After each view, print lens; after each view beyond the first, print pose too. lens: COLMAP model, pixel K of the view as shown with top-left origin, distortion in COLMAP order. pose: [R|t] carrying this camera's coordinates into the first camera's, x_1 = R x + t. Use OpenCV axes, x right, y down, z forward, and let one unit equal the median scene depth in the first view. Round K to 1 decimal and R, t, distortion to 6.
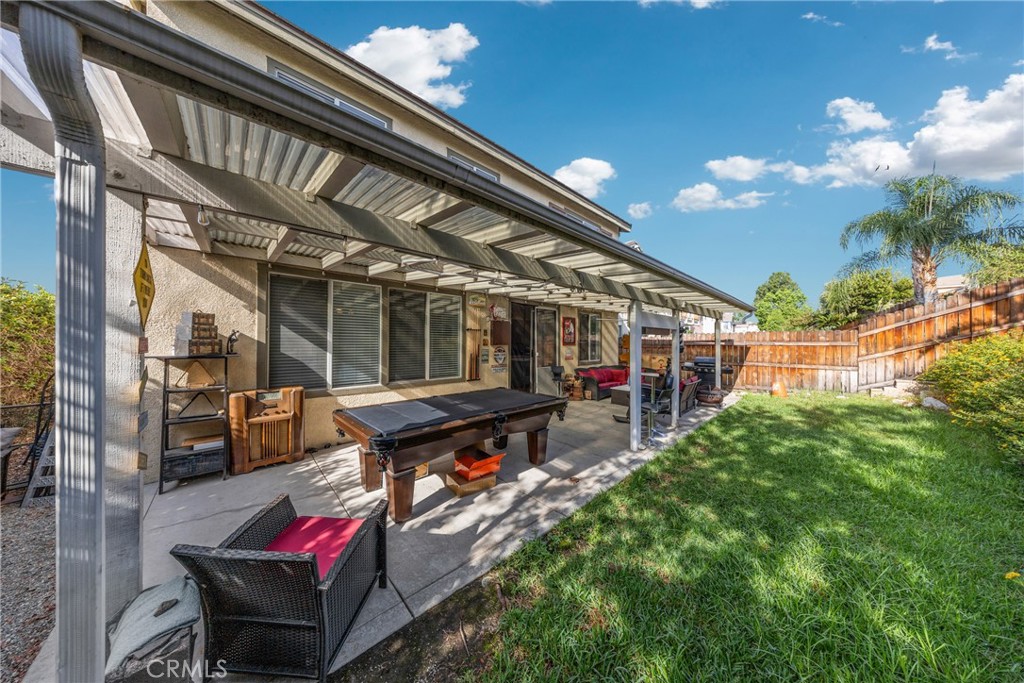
lens RADIAL K [[308.2, 0, 496.1], [0, 308.2, 330.7], [0, 0, 1]] dist [-0.000460, -0.000011]
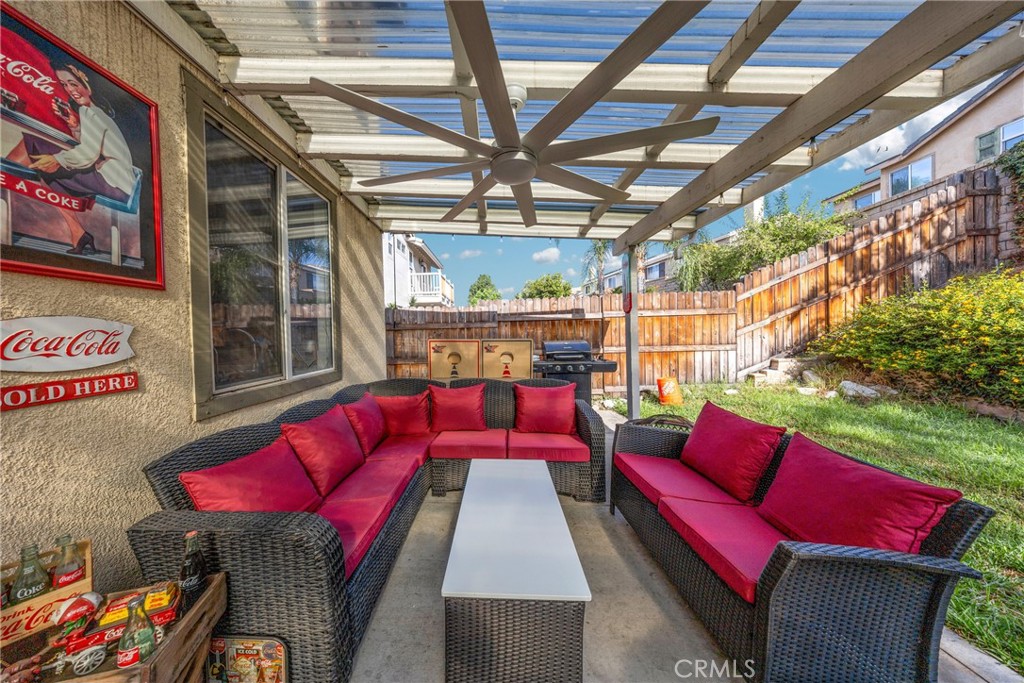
lens RADIAL K [[308.2, 0, 496.1], [0, 308.2, 330.7], [0, 0, 1]] dist [-0.000460, -0.000011]
pose [[0.676090, -0.014196, 0.736682, 0.332638], [0.001505, 0.999839, 0.017885, 0.081221], [-0.736817, -0.010983, 0.676003, 1.016698]]
